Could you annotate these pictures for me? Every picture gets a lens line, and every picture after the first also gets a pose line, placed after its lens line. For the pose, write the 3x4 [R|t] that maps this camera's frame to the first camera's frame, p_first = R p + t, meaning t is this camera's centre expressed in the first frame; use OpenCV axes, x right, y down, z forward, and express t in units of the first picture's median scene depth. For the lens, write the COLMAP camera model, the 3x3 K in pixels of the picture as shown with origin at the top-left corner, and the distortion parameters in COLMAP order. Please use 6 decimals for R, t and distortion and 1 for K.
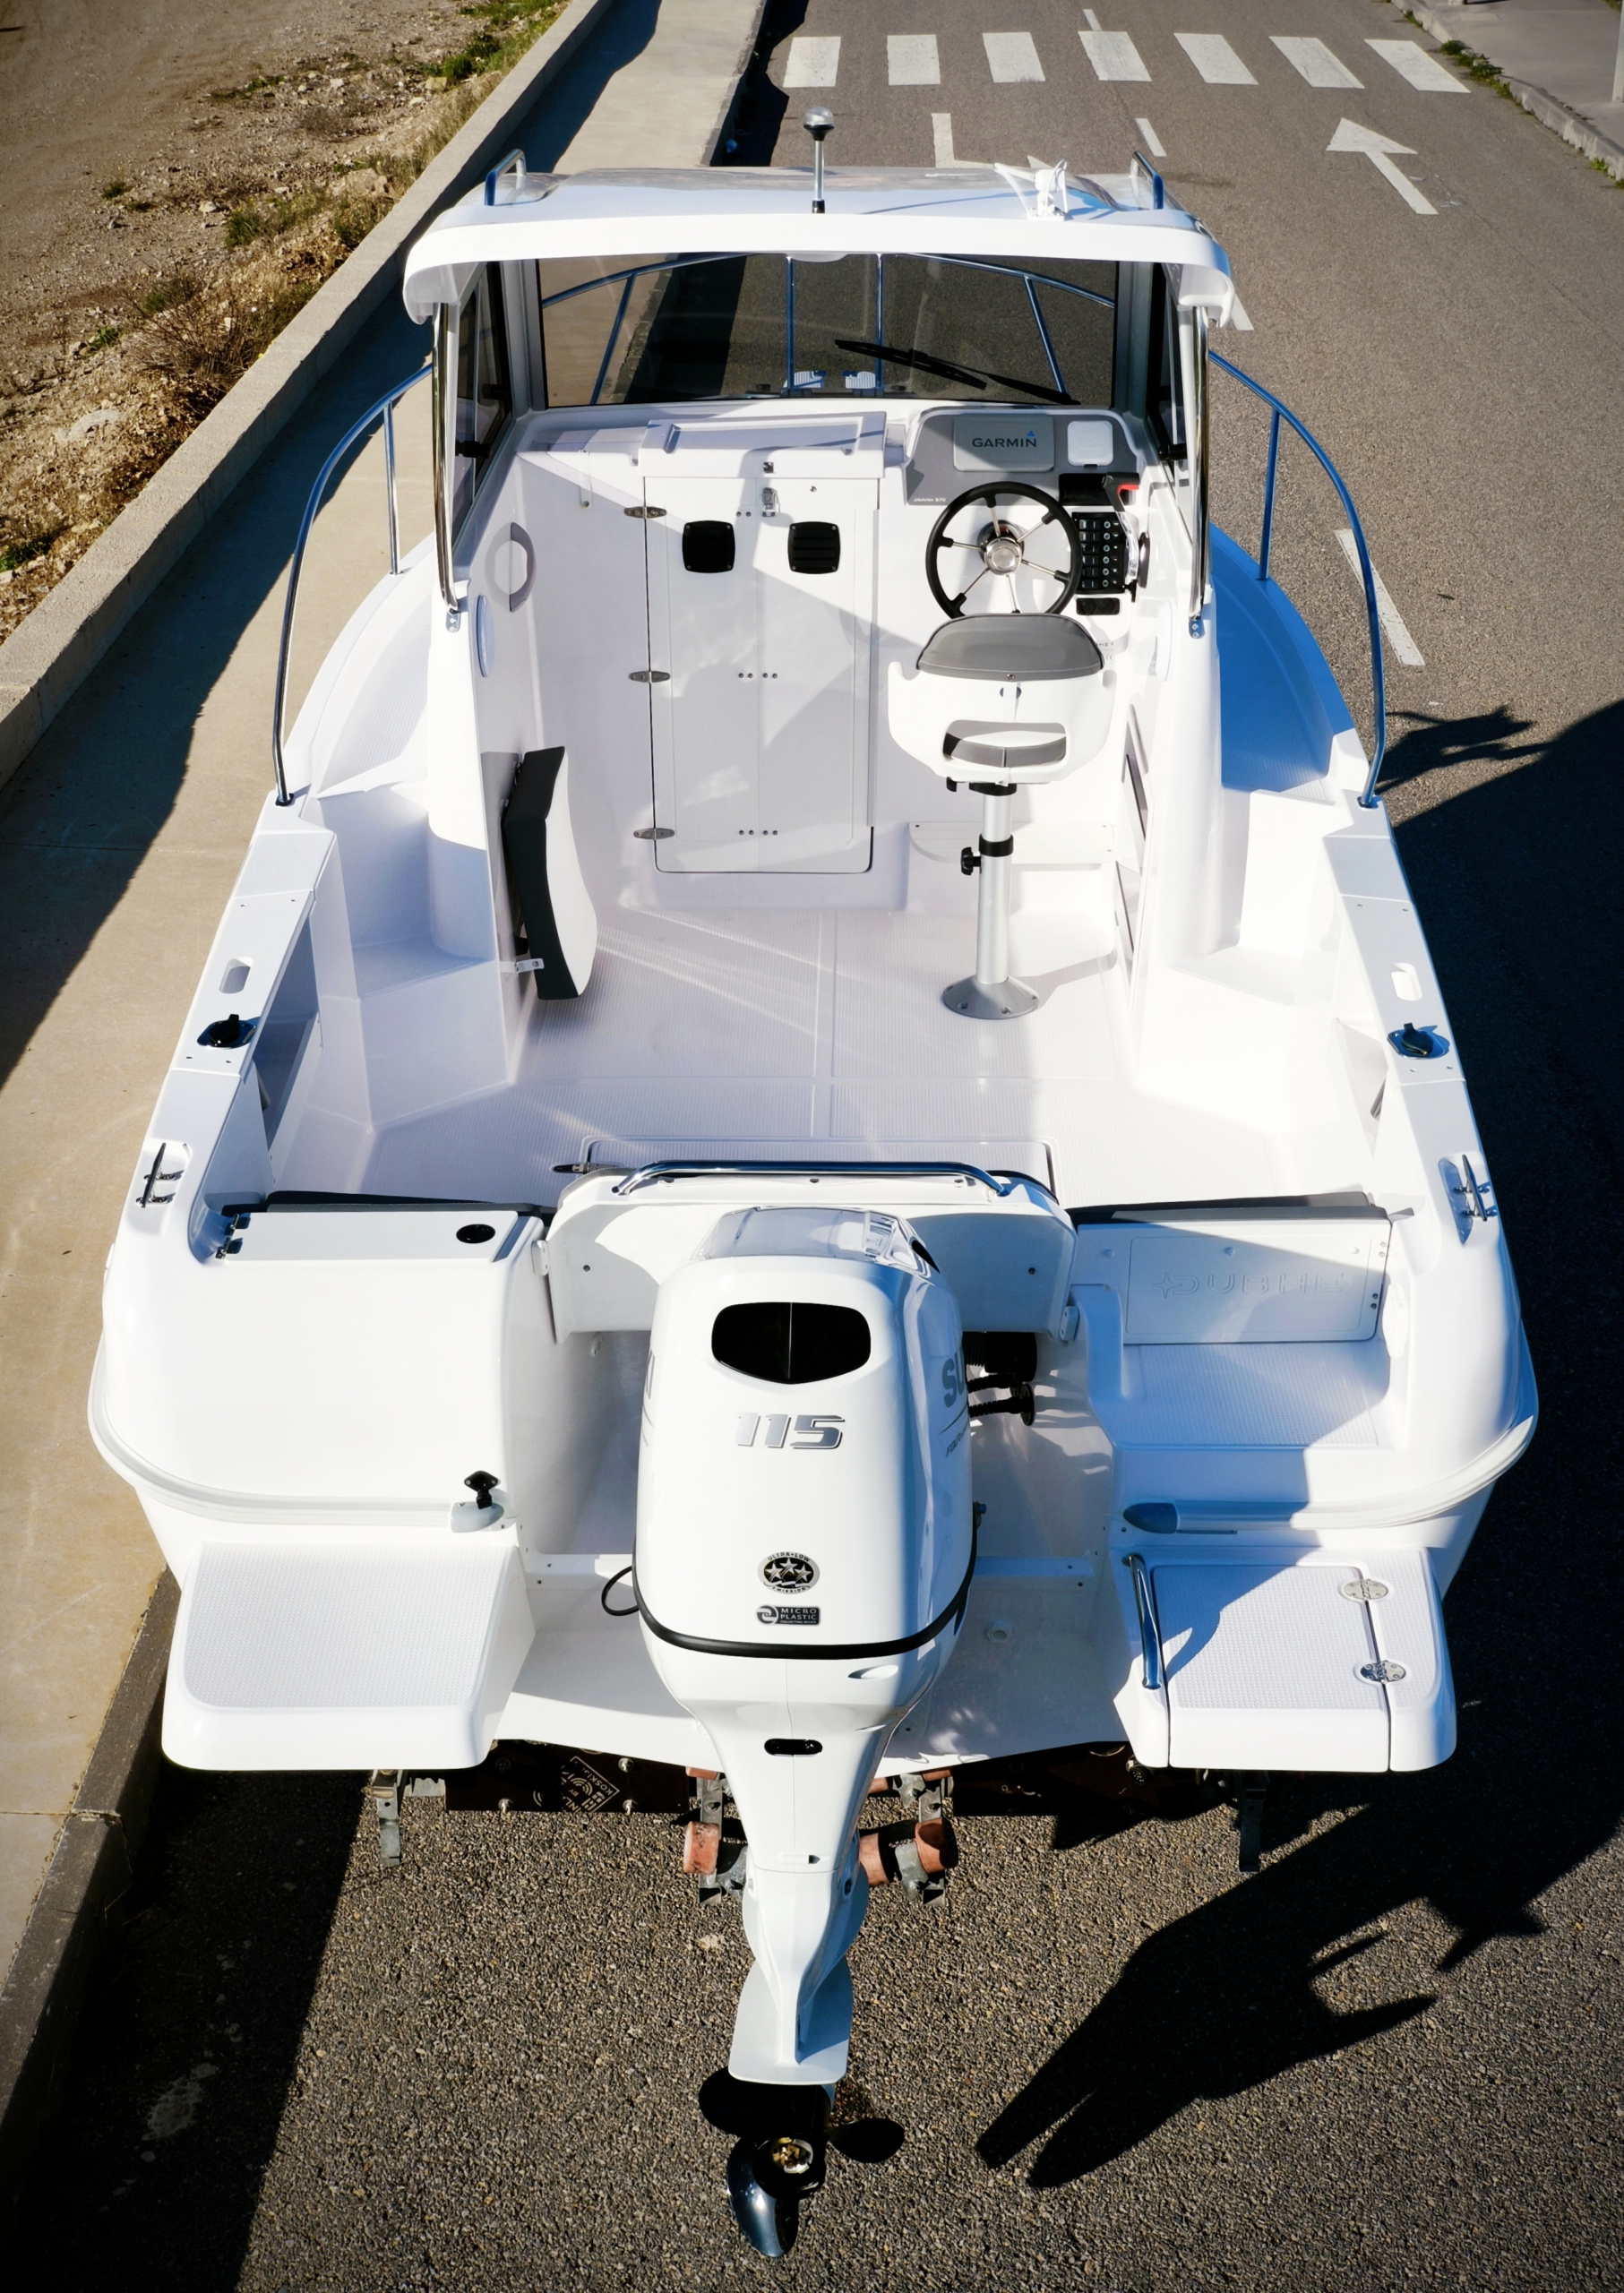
lens RADIAL K [[3302.5, 0, 811.7], [0, 3302.5, 1159.4], [0, 0, 1]] dist [0.034238, 0.000000]
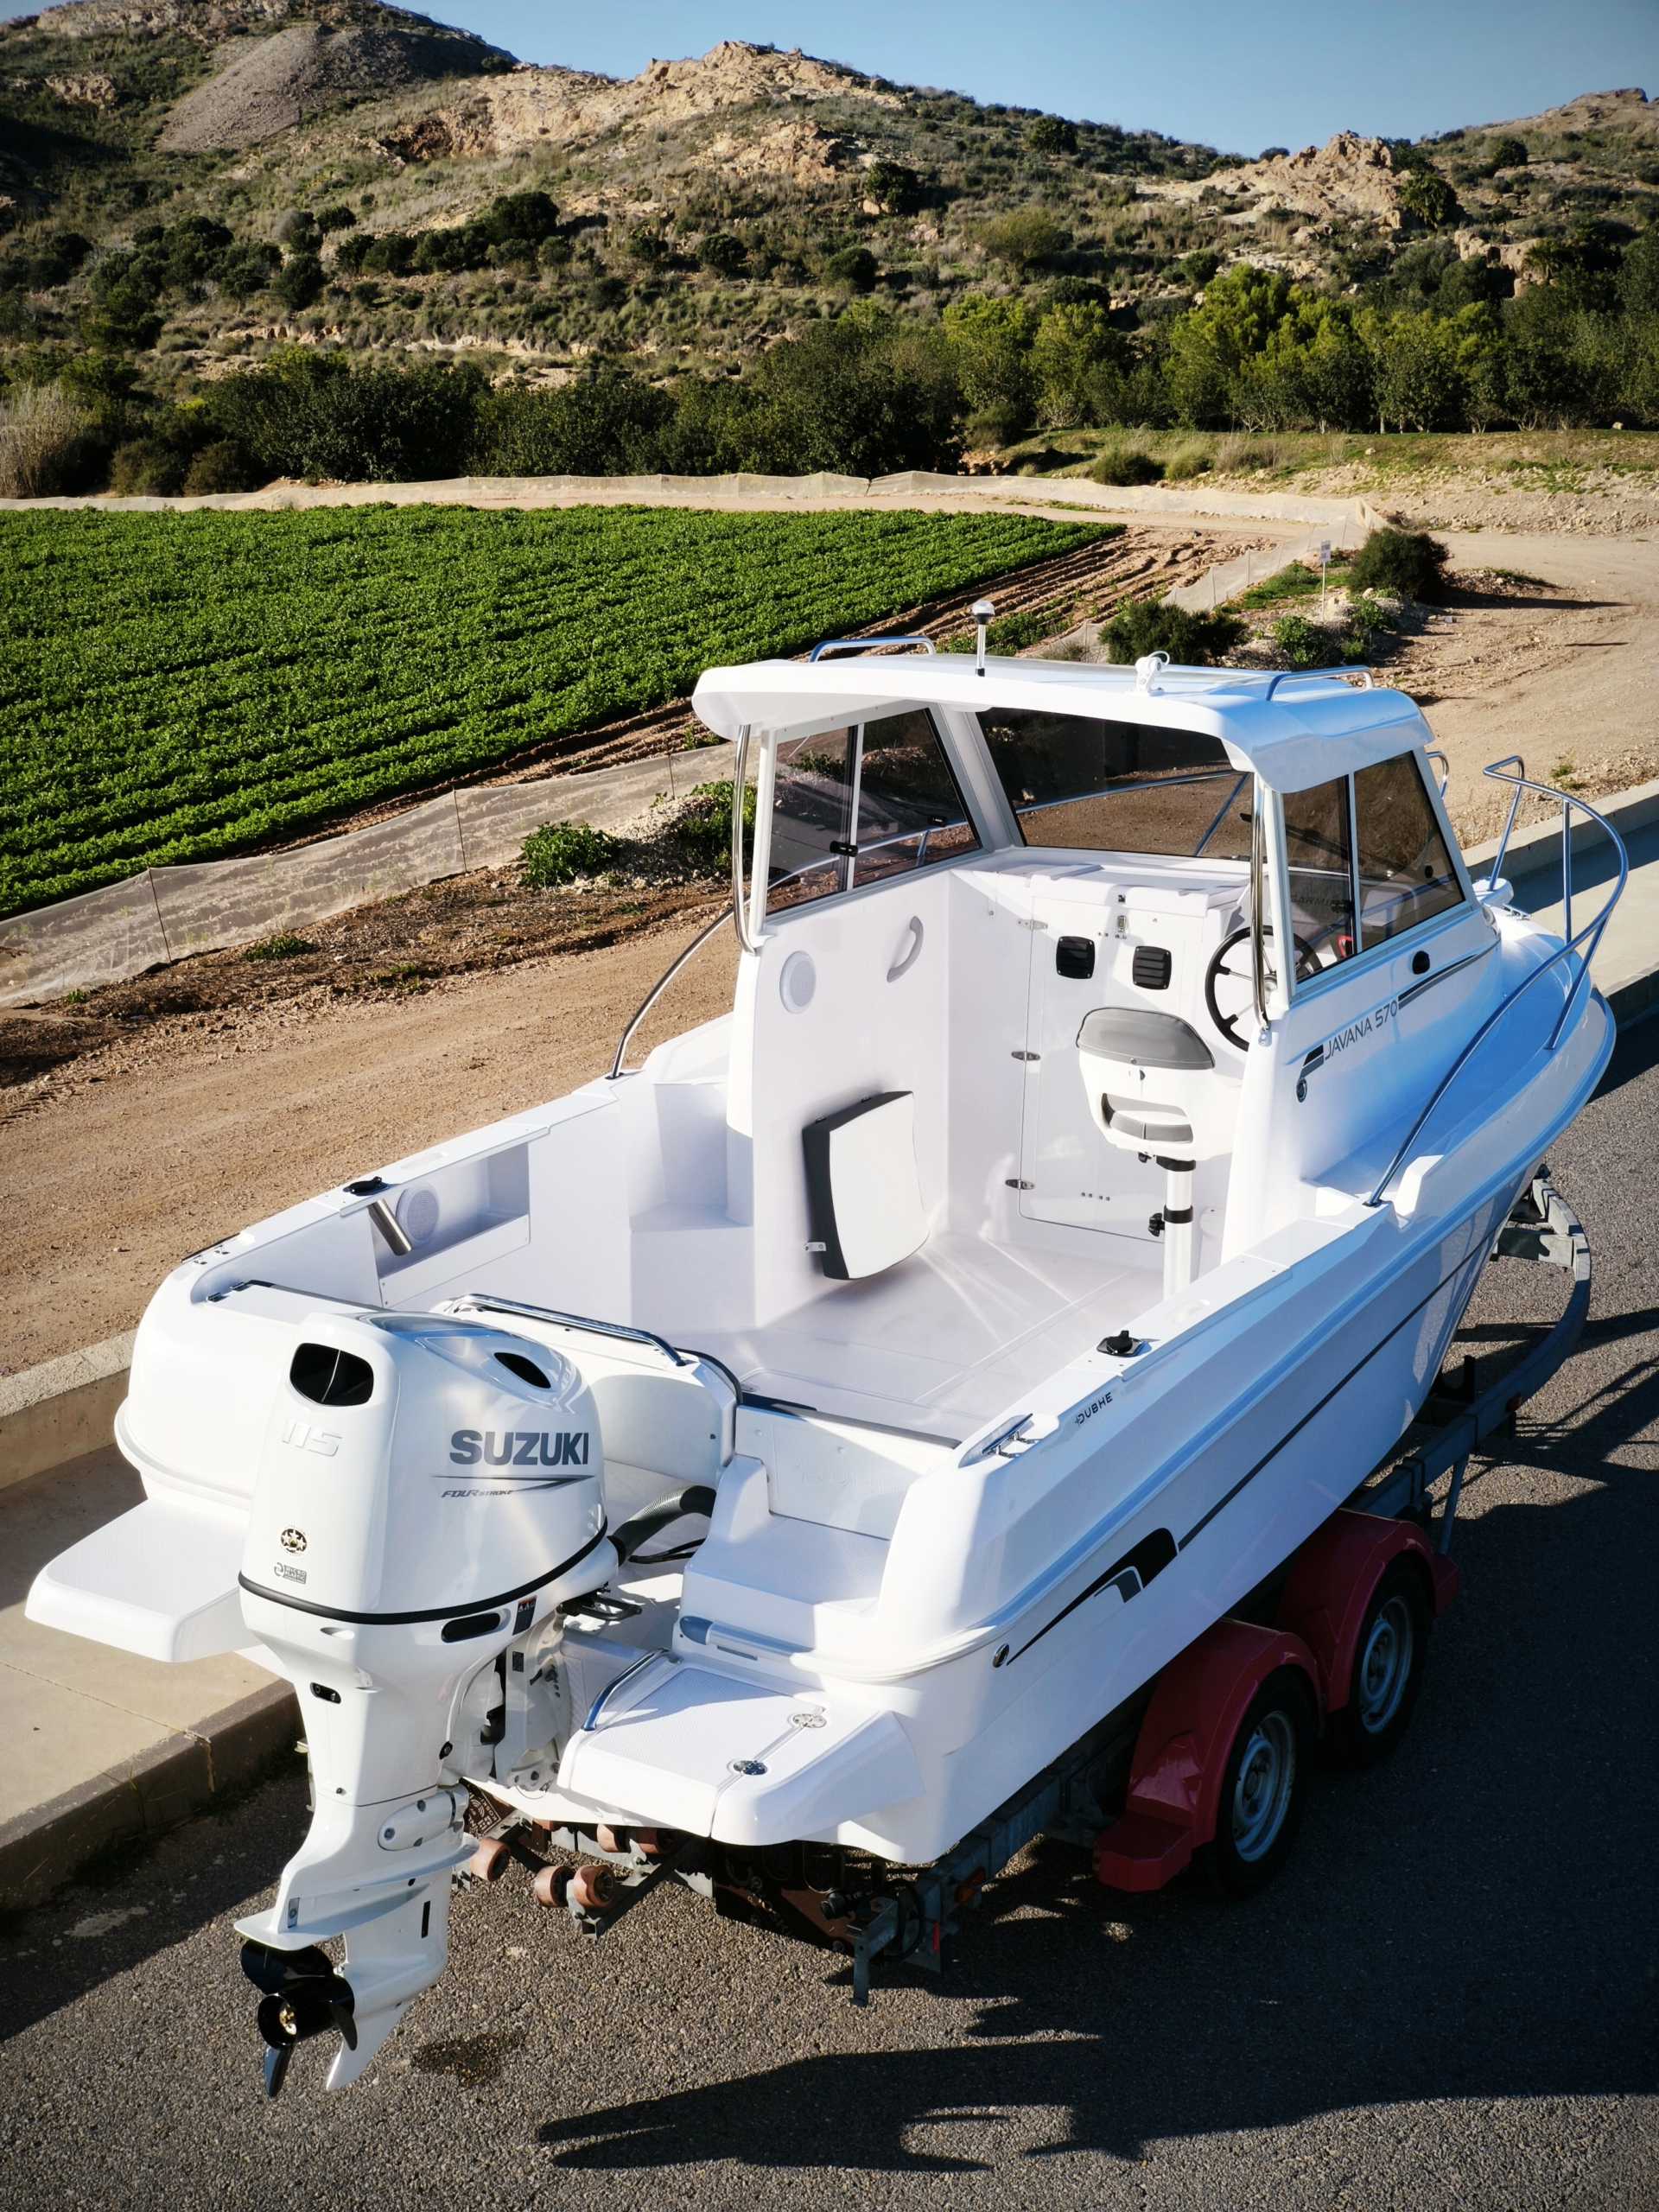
lens RADIAL K [[3211.5, 0, 833.2], [0, 3211.5, 1096.6], [0, 0, 1]] dist [0.040700, 0.000000]
pose [[0.830695, 0.133346, -0.540523, 0.606305], [-0.237841, 0.962834, -0.127993, 0.044088], [0.503366, 0.234881, 0.831537, -0.035430]]
